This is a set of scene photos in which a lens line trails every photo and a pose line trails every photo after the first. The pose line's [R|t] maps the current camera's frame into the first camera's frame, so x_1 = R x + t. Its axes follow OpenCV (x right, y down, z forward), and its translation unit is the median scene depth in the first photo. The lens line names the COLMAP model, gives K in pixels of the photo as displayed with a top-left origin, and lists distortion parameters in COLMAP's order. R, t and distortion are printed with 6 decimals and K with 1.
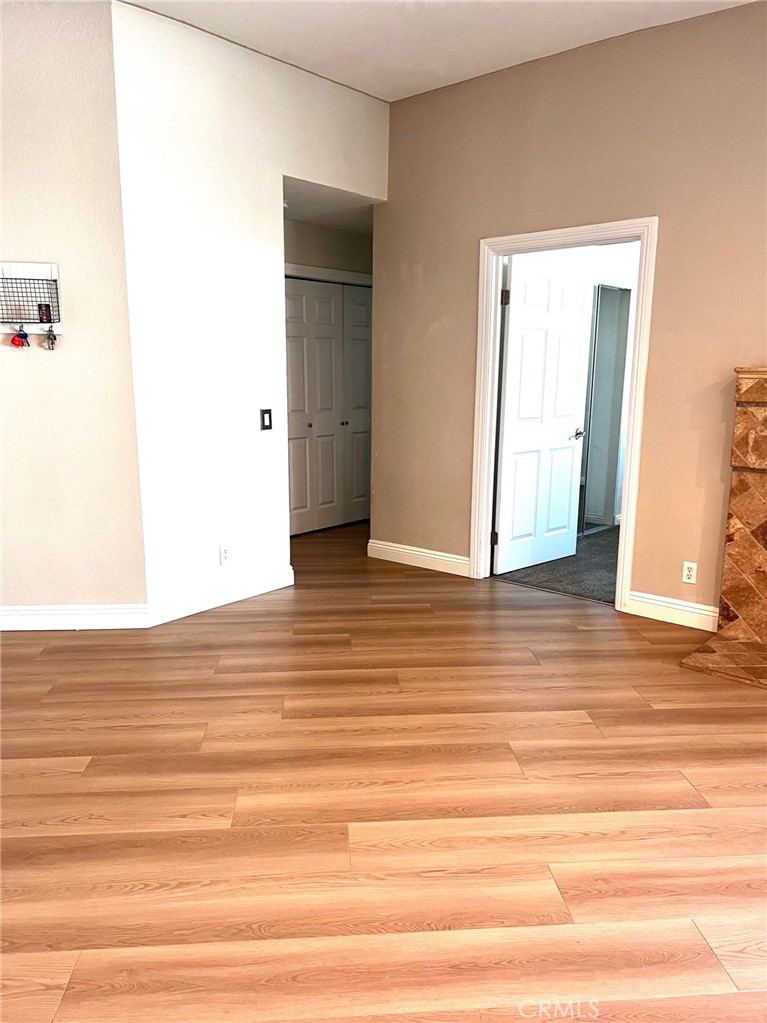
lens RADIAL K [[750.3, 0, 383.5], [0, 750.3, 511.5], [0, 0, 1]] dist [0.009890, 0.007477]
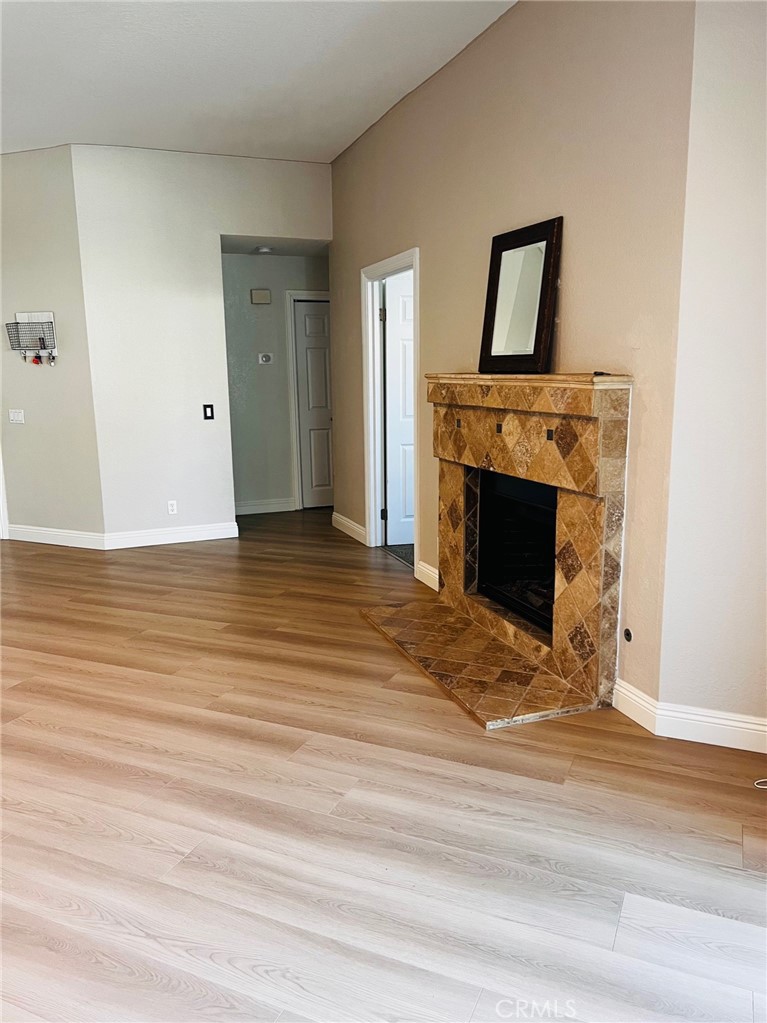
lens RADIAL K [[776.7, 0, 383.3], [0, 776.7, 476.4], [0, 0, 1]] dist [0.085282, -0.001328]
pose [[0.876622, 0.048568, -0.478722, 0.798888], [-0.070801, 0.997083, -0.028493, 0.012676], [0.475941, 0.058872, 0.877504, -0.090657]]
